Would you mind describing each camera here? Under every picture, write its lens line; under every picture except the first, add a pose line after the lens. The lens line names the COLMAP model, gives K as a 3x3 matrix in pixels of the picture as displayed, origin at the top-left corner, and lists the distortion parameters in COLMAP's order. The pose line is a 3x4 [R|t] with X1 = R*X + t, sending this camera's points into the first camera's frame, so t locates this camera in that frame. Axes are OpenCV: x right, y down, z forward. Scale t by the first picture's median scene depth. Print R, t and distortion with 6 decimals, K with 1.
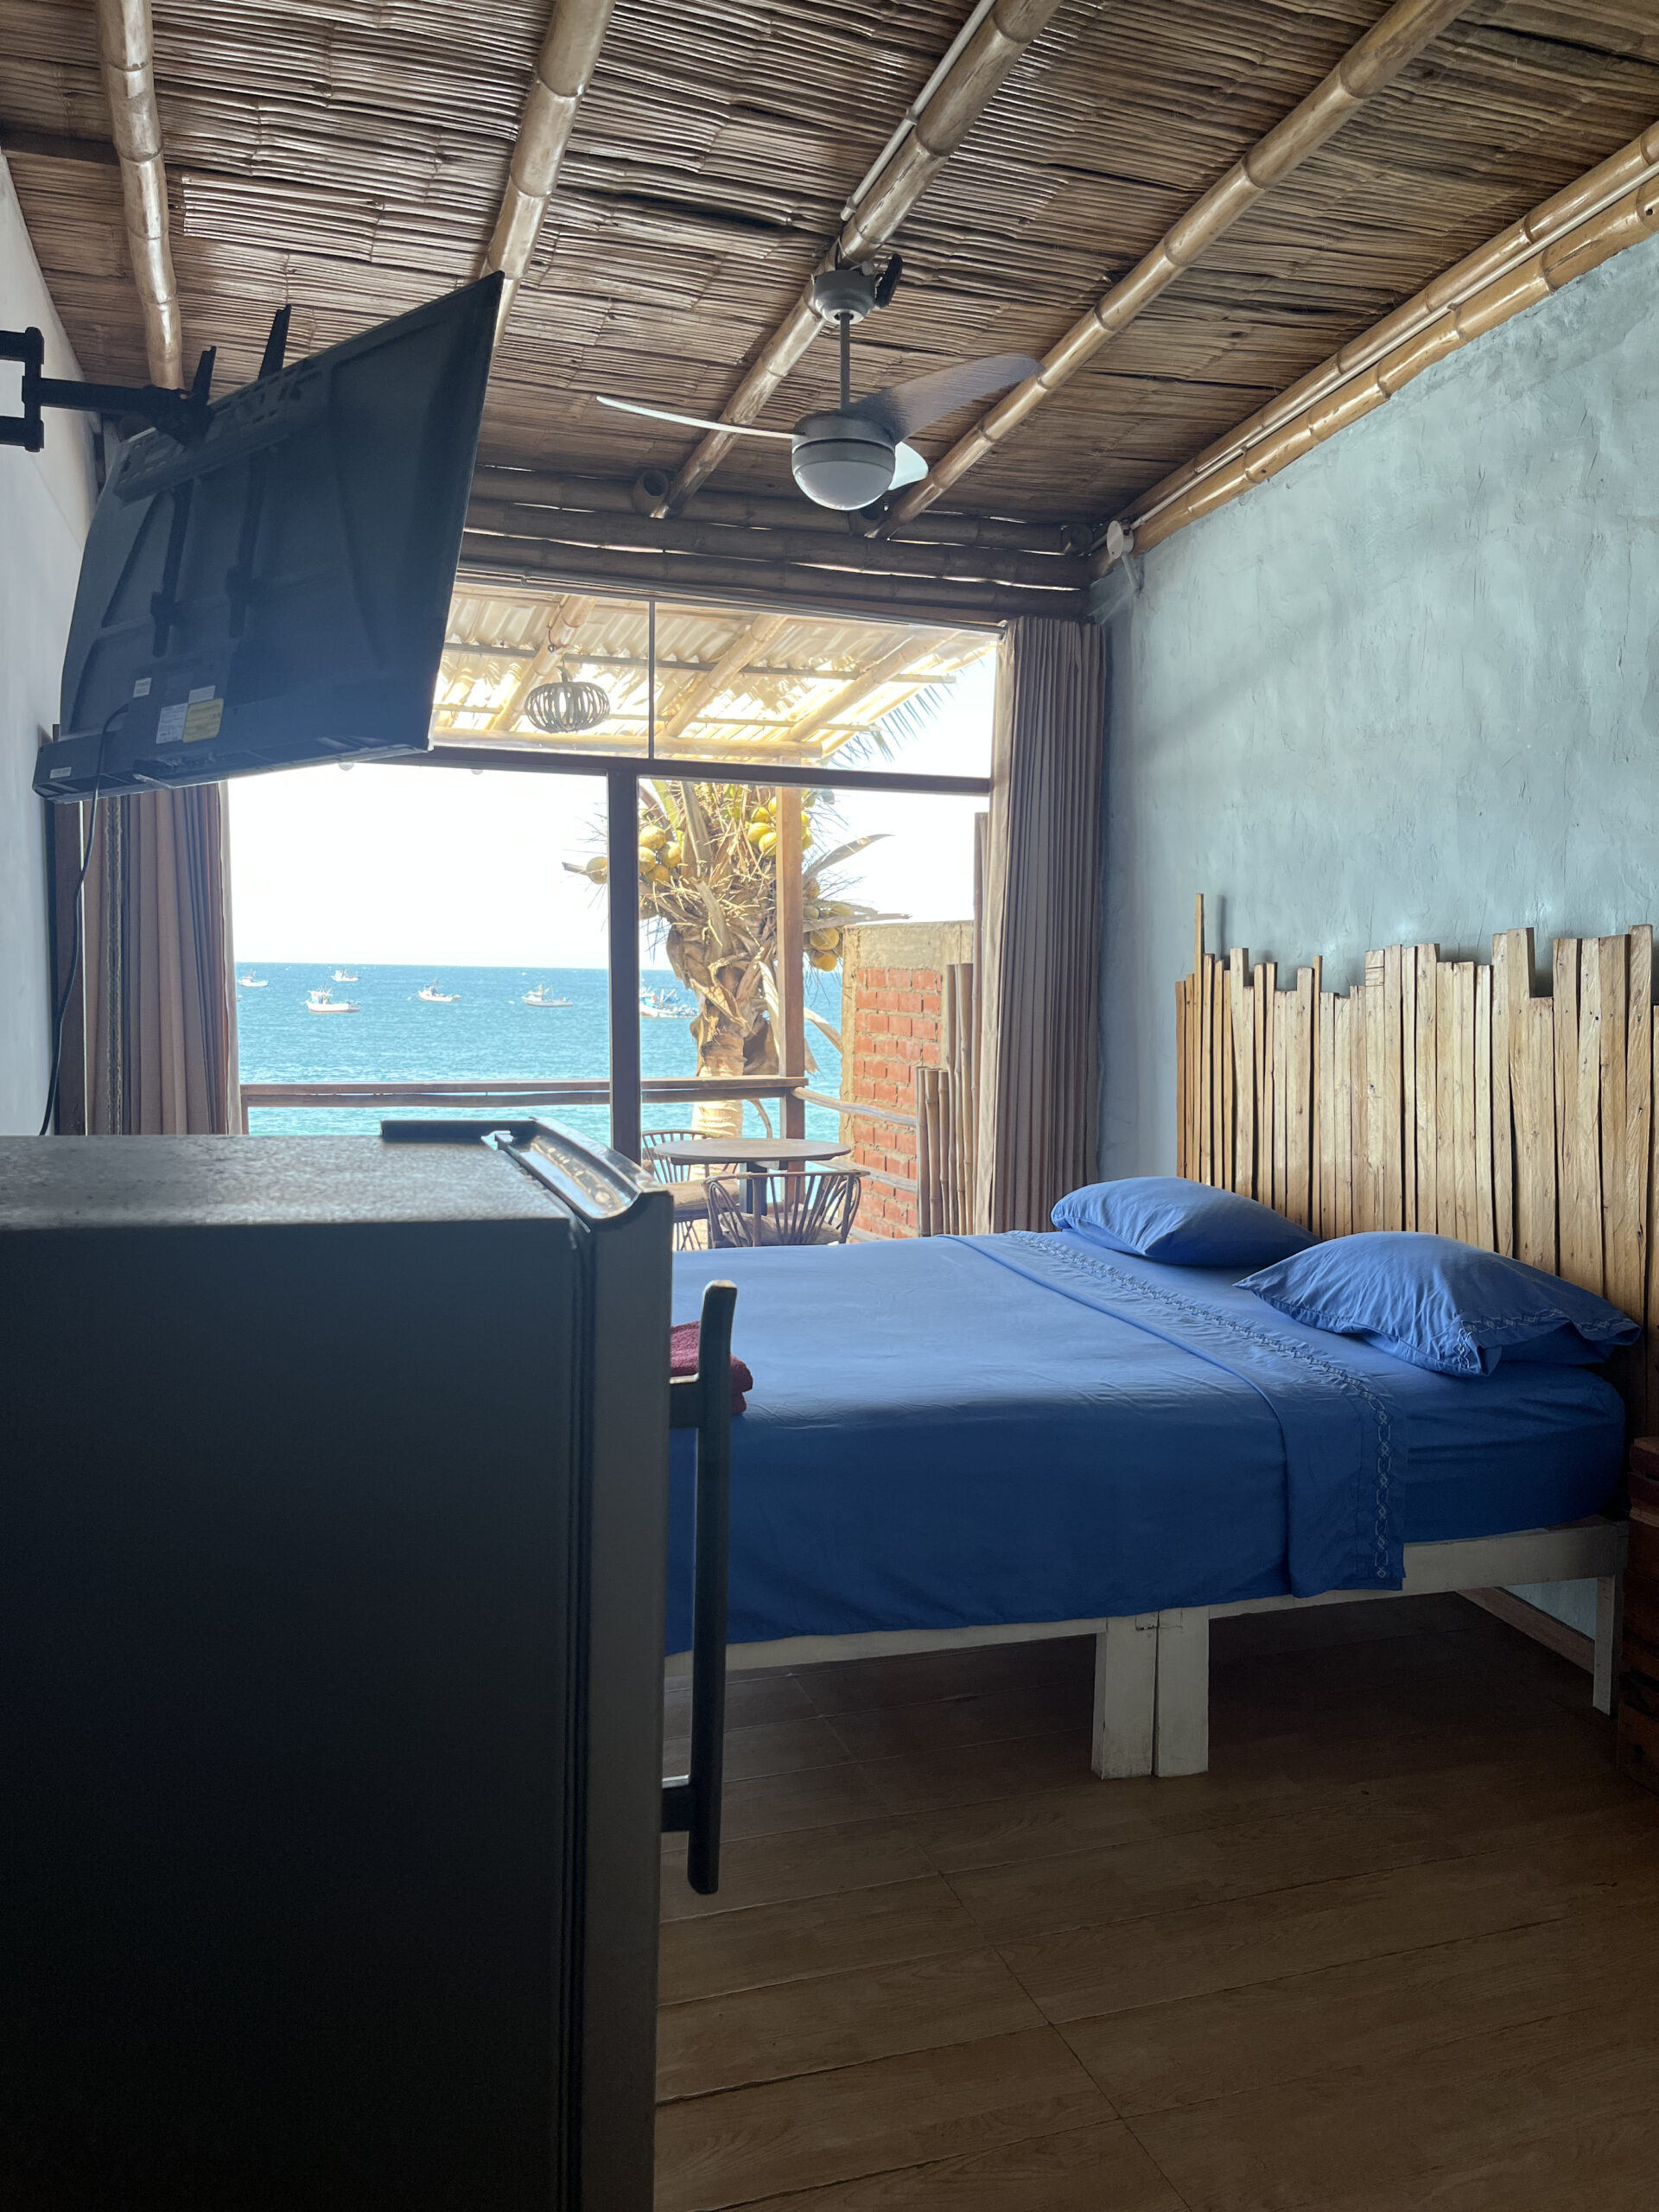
lens RADIAL K [[1687.5, 0, 829.1], [0, 1687.5, 1013.2], [0, 0, 1]] dist [0.197549, -0.270212]
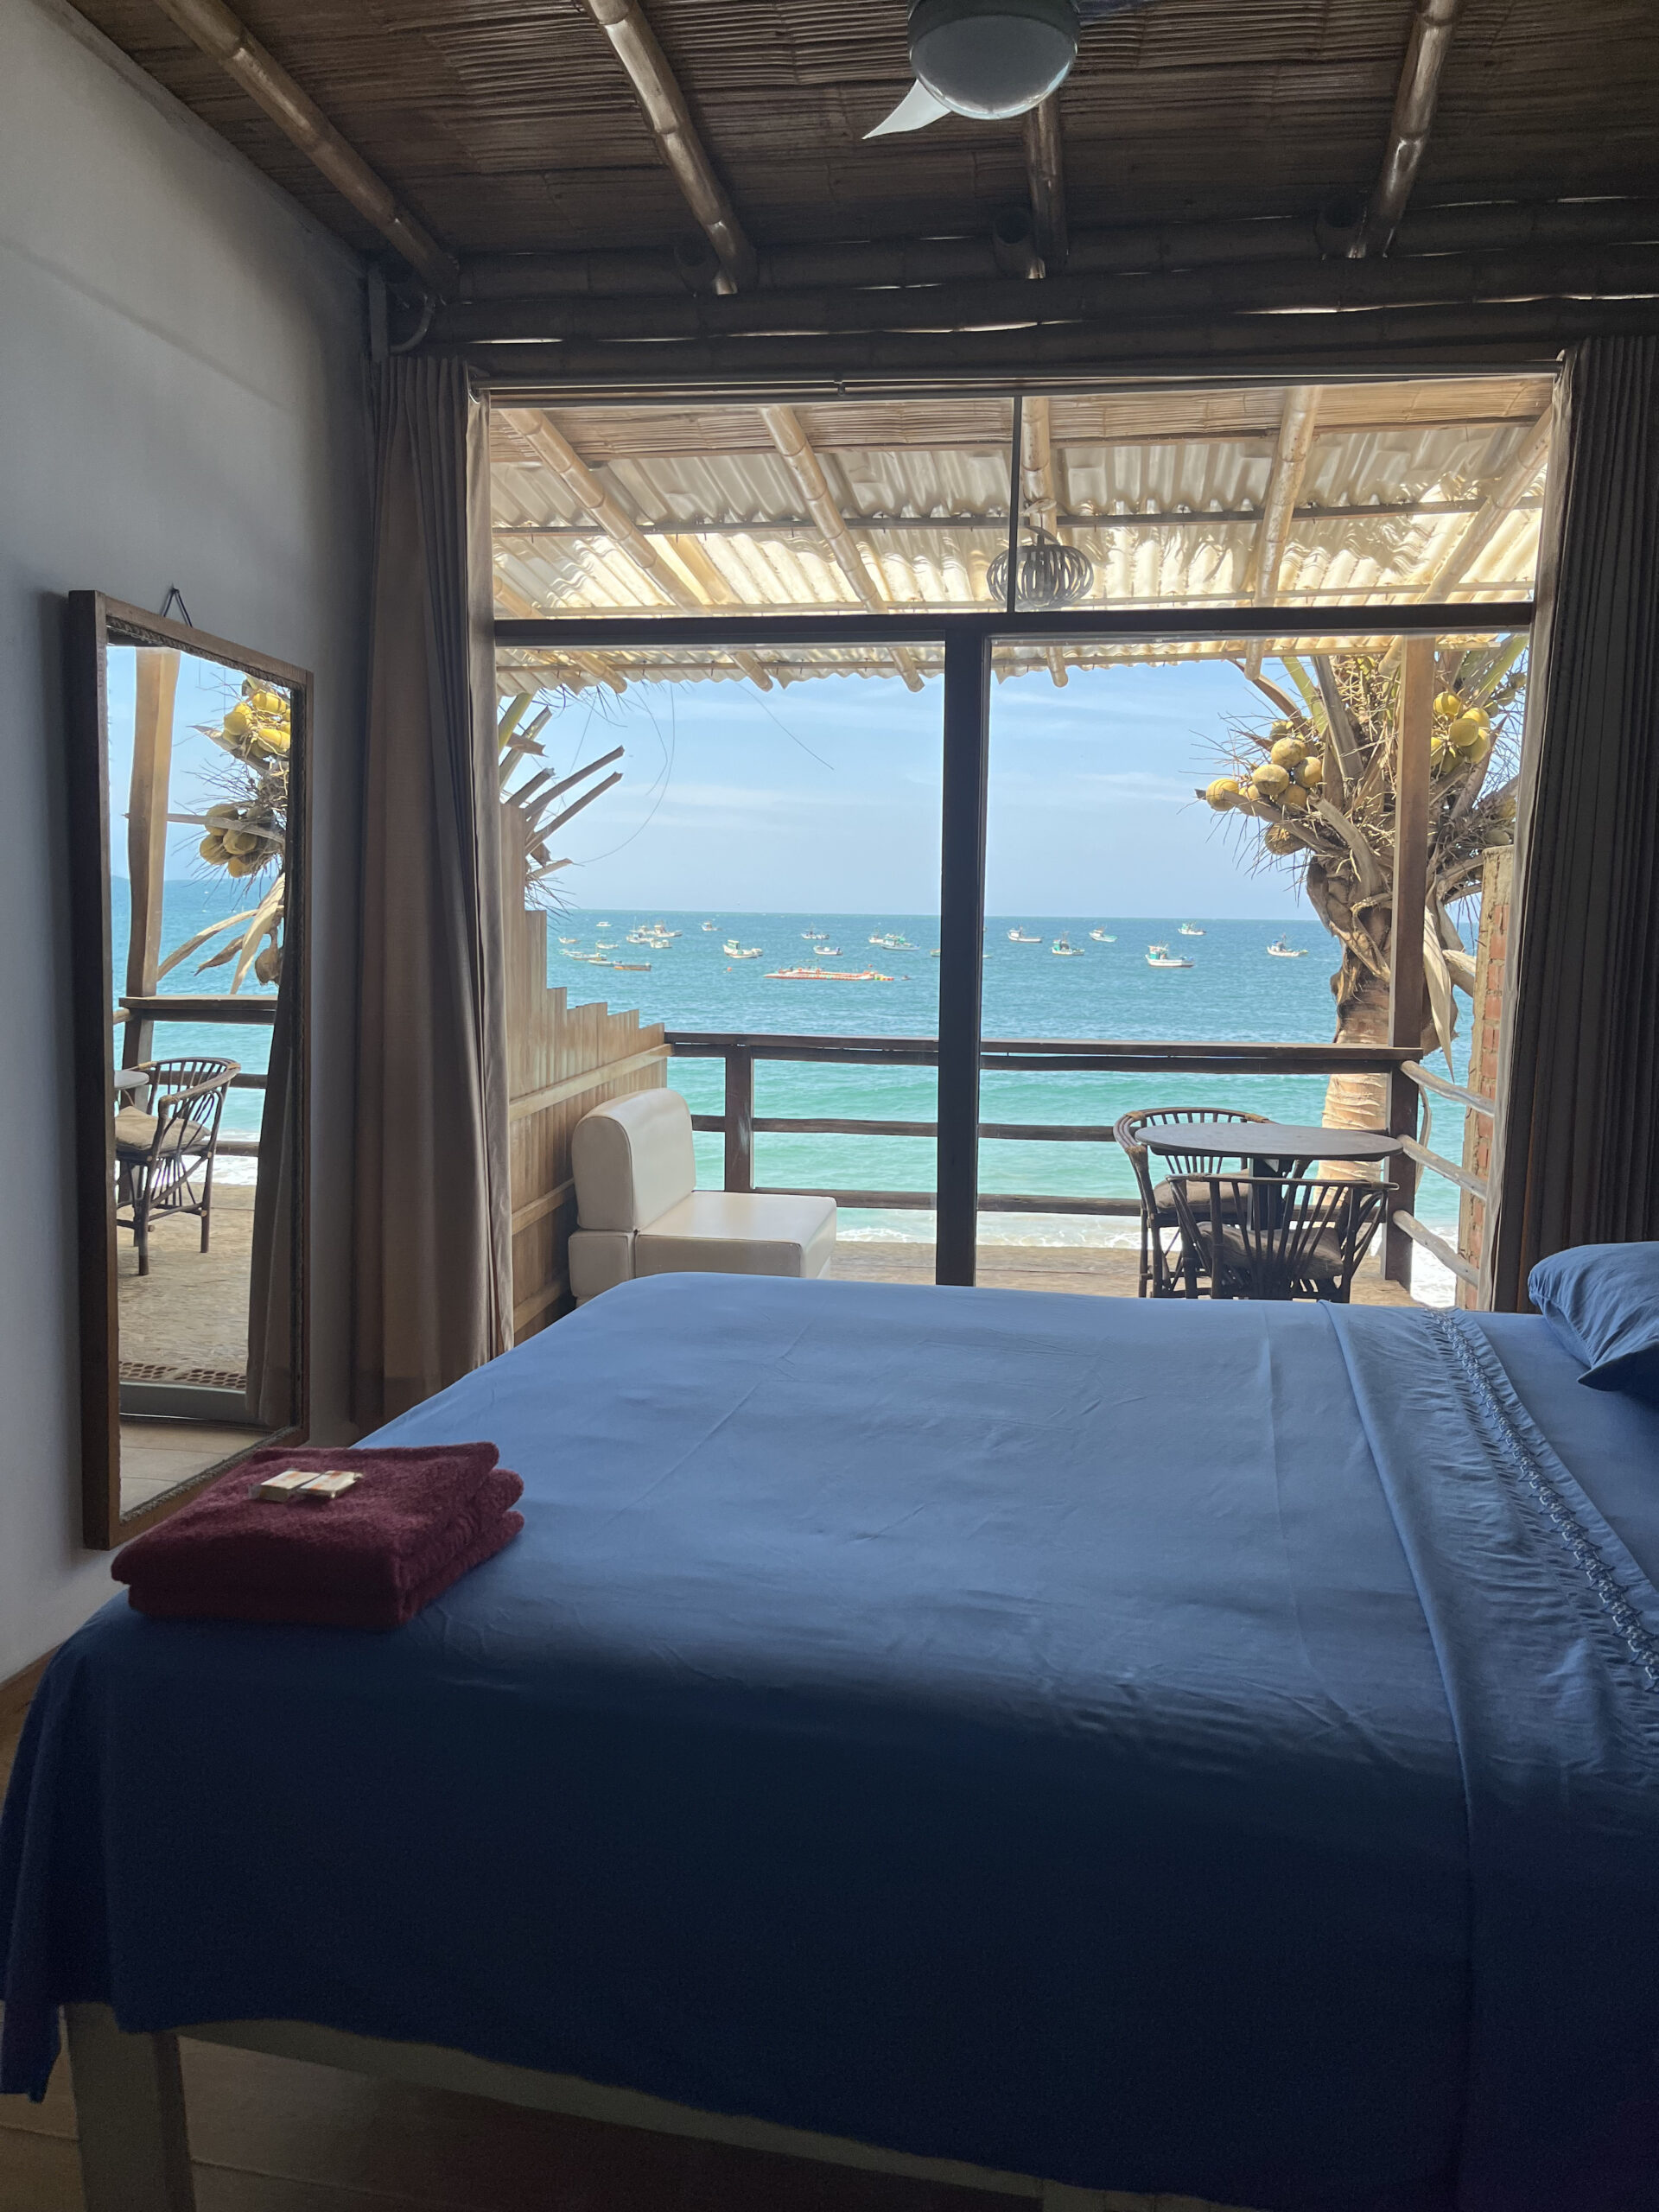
lens RADIAL K [[1687.5, 0, 829.1], [0, 1687.5, 1013.2], [0, 0, 1]] dist [0.197549, -0.270212]
pose [[0.886870, 0.028635, -0.461130, 0.119451], [-0.016571, 0.999407, 0.030190, 0.003219], [0.461721, -0.019133, 0.886819, 0.200836]]
